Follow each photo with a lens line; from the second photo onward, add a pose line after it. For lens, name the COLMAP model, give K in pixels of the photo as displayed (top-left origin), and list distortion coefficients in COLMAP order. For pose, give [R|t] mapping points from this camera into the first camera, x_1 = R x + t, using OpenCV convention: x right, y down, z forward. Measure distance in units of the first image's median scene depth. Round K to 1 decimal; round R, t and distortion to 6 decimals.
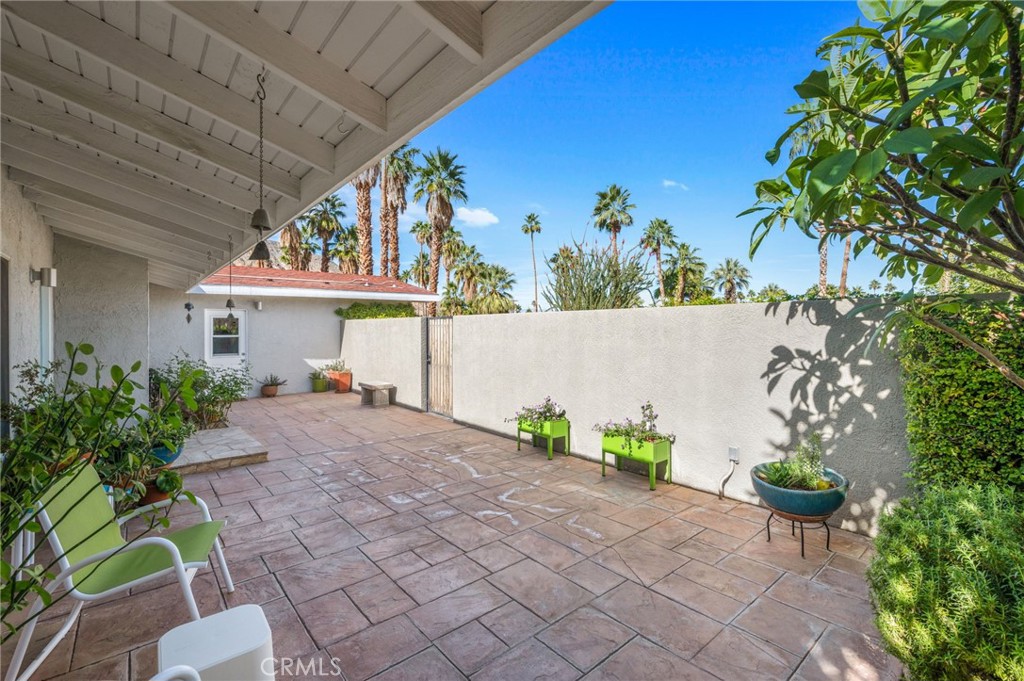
lens RADIAL K [[436.0, 0, 511.4], [0, 436.0, 335.1], [0, 0, 1]] dist [0.001488, -0.000342]
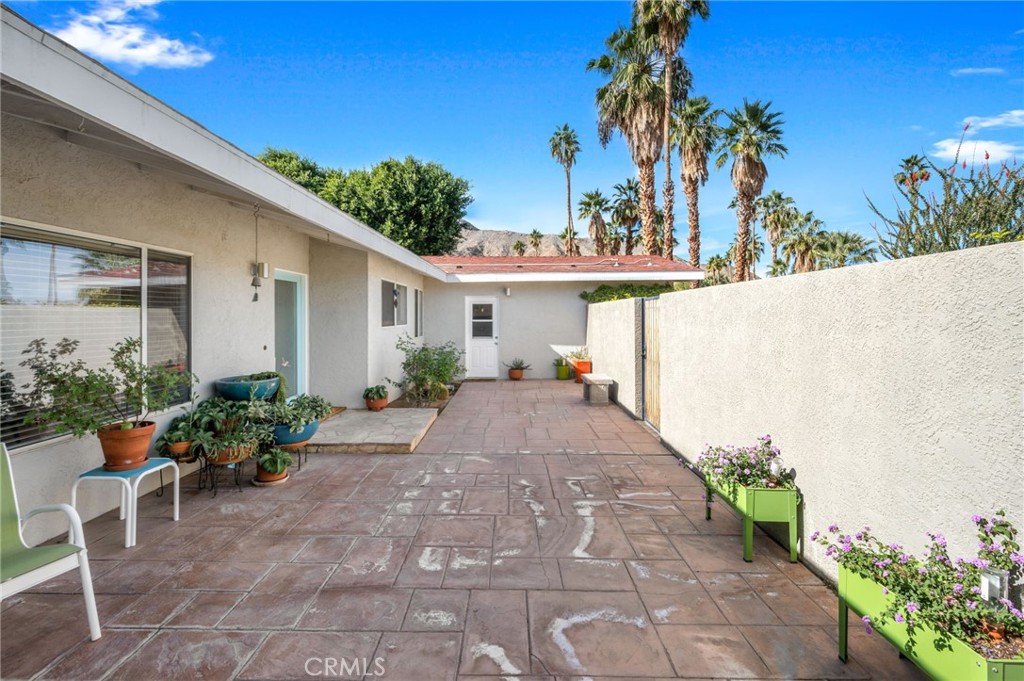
lens RADIAL K [[436.0, 0, 517.1], [0, 436.0, 315.6], [0, 0, 1]] dist [0.001488, -0.000342]
pose [[0.763232, 0.000141, -0.646125, 0.101196], [-0.009241, 0.999900, -0.010698, 0.000696], [0.646059, 0.014135, 0.763157, 0.198396]]
